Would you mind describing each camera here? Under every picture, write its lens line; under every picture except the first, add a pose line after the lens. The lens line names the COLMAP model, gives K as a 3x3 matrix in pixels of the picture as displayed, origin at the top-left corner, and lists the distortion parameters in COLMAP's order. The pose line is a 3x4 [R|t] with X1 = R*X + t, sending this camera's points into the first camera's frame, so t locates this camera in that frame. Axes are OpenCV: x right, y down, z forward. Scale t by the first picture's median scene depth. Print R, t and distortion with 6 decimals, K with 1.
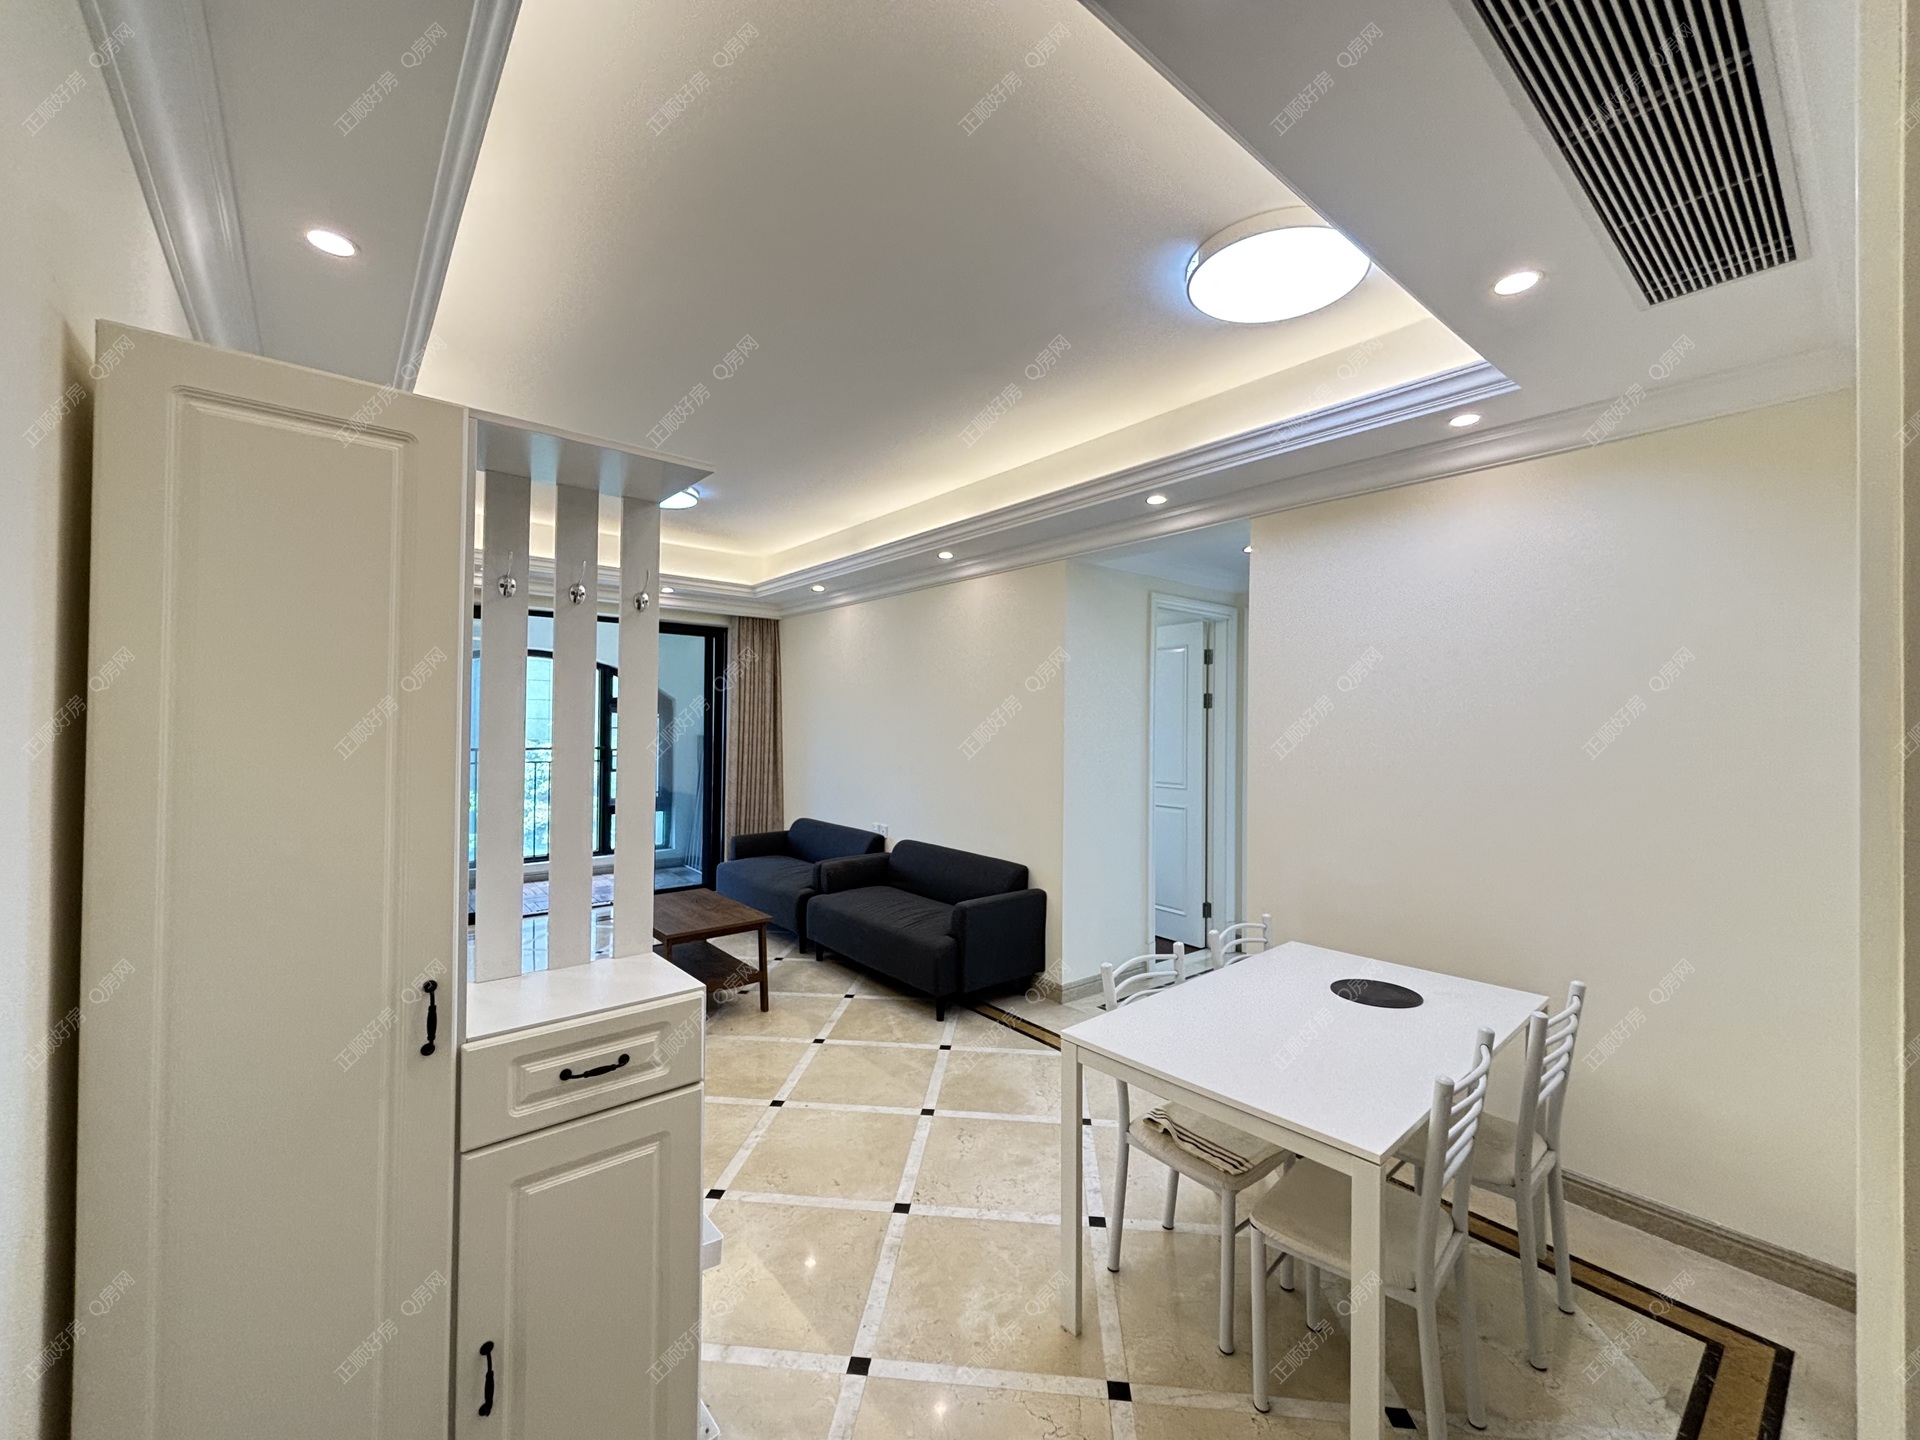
lens RADIAL K [[776.5, 0, 959.7], [0, 776.5, 724.3], [0, 0, 1]] dist [-0.003222, 0.001498]
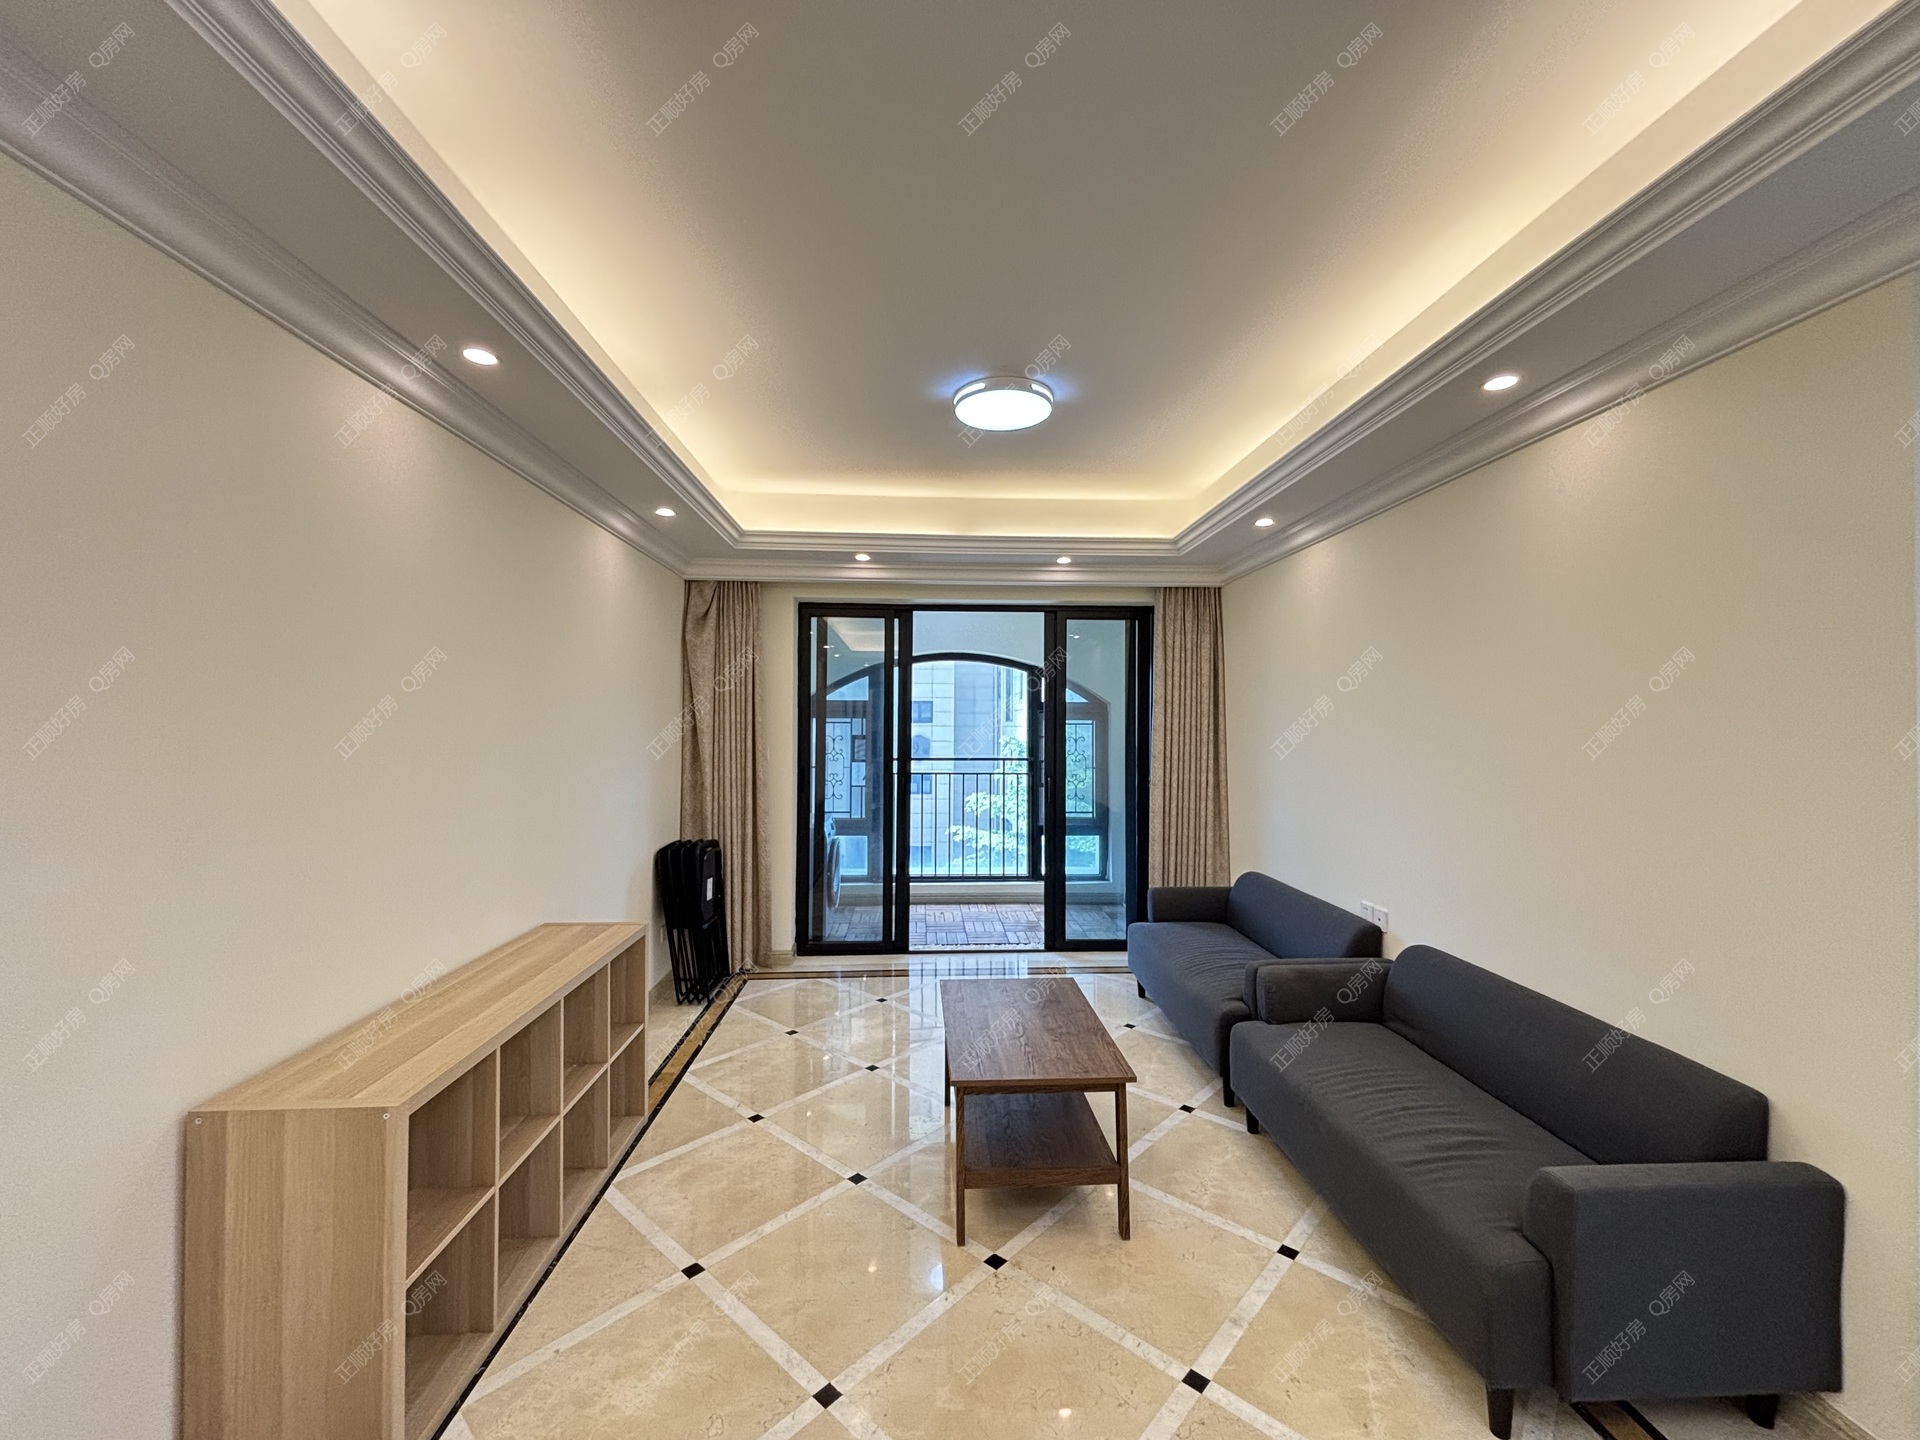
lens RADIAL K [[776.5, 0, 949.2], [0, 776.5, 720.1], [0, 0, 1]] dist [-0.003222, 0.001498]
pose [[0.796916, -0.010150, -0.604005, -0.003787], [0.002723, 0.999909, -0.013210, -0.005158], [0.604084, 0.008883, 0.796871, 0.429262]]
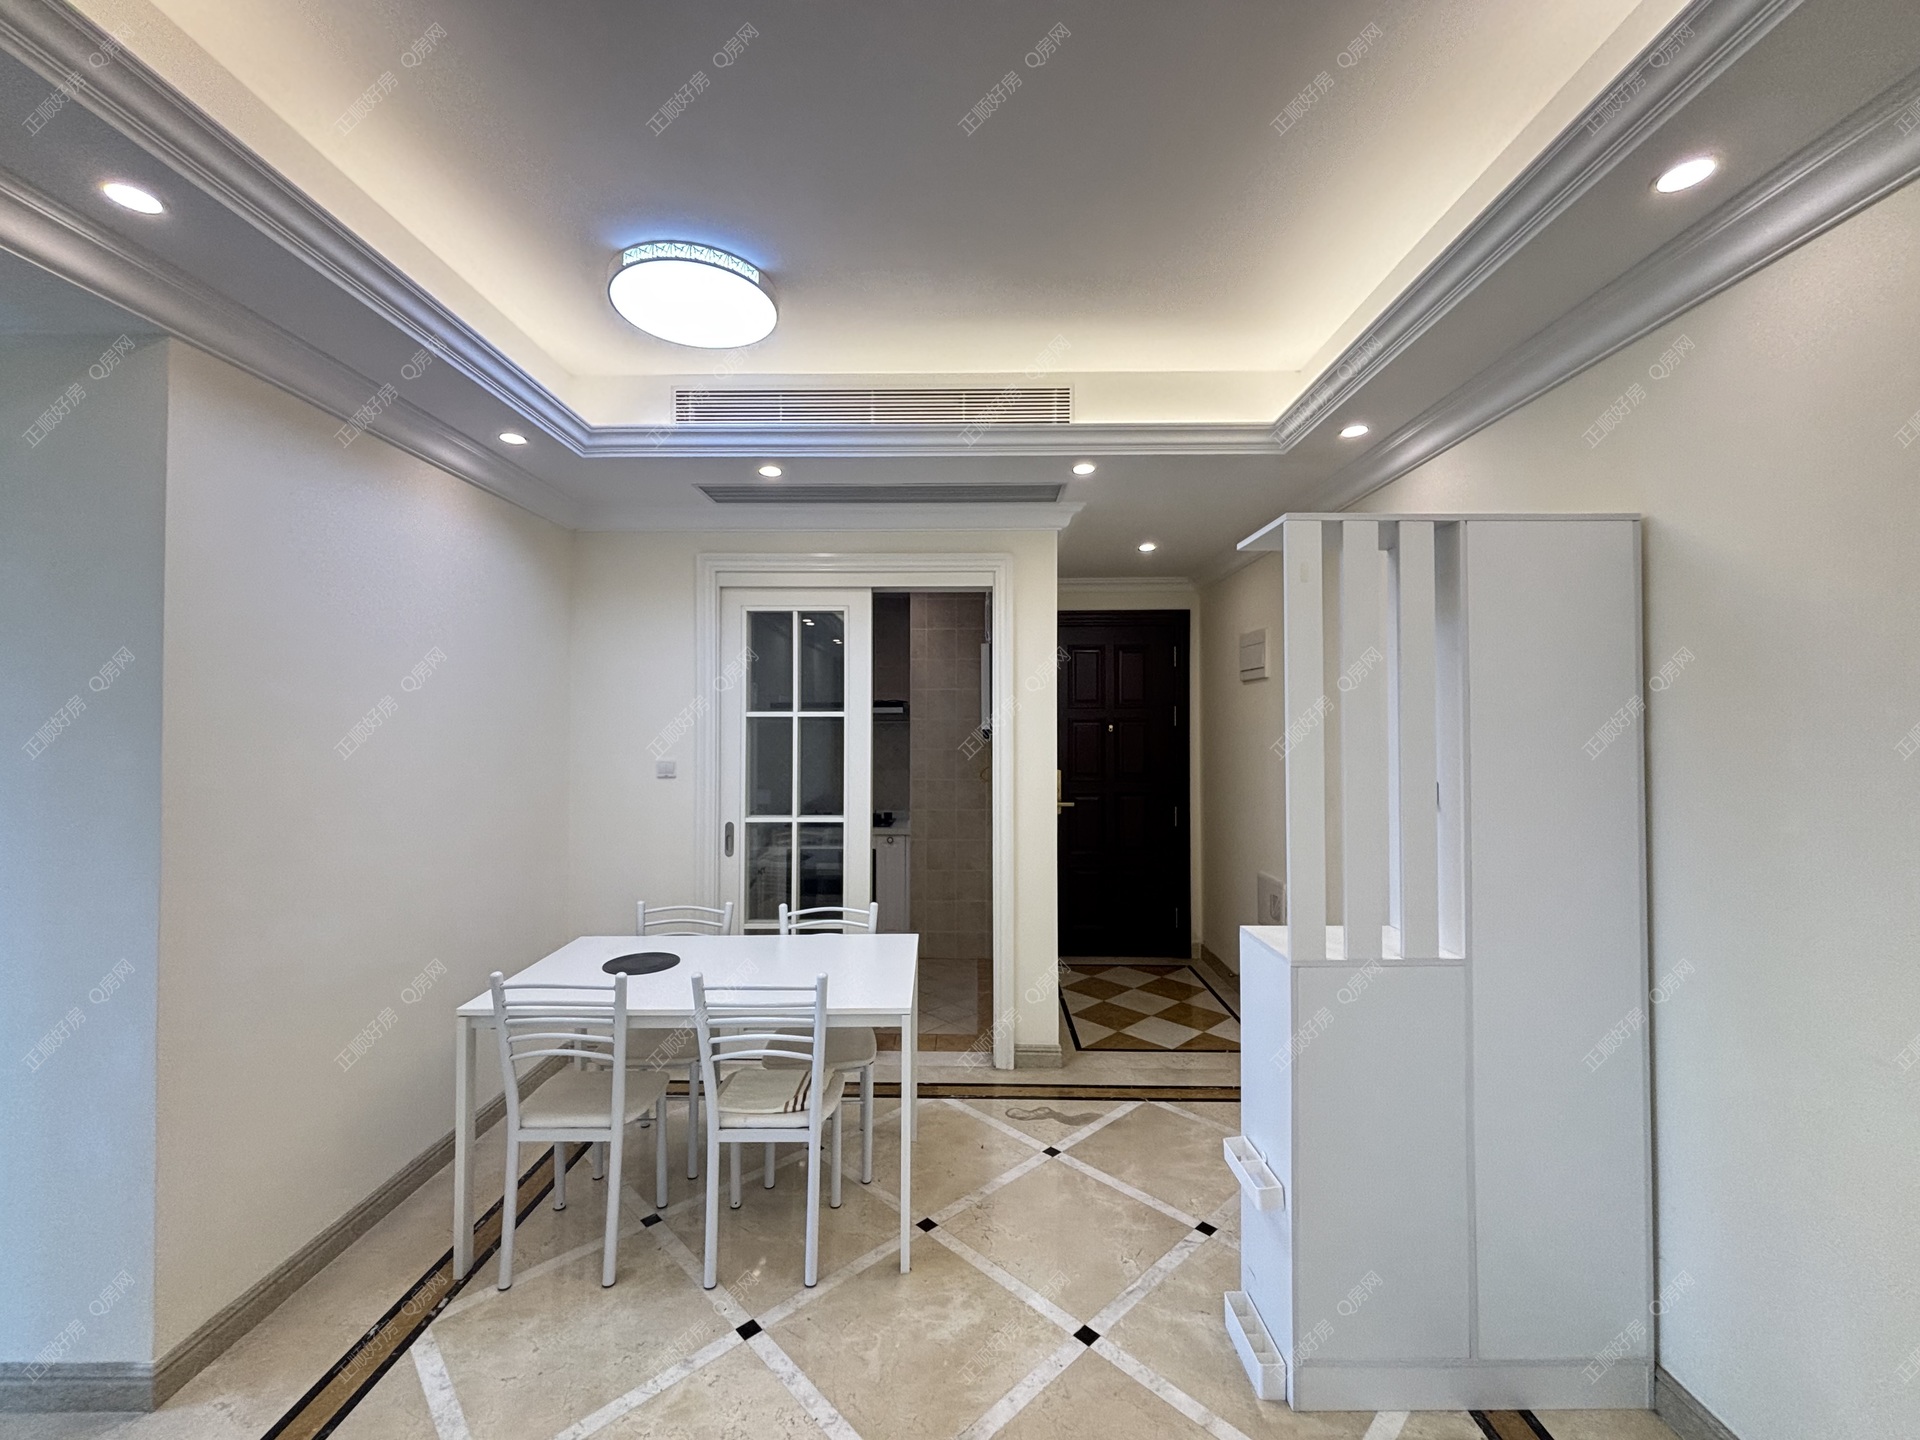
lens RADIAL K [[776.5, 0, 963.7], [0, 776.5, 722.1], [0, 0, 1]] dist [-0.003222, 0.001498]
pose [[-0.766305, -0.008403, 0.642422, -0.281852], [-0.009104, 0.999956, 0.002221, -0.005758], [-0.642413, -0.004146, -0.766348, 0.803085]]
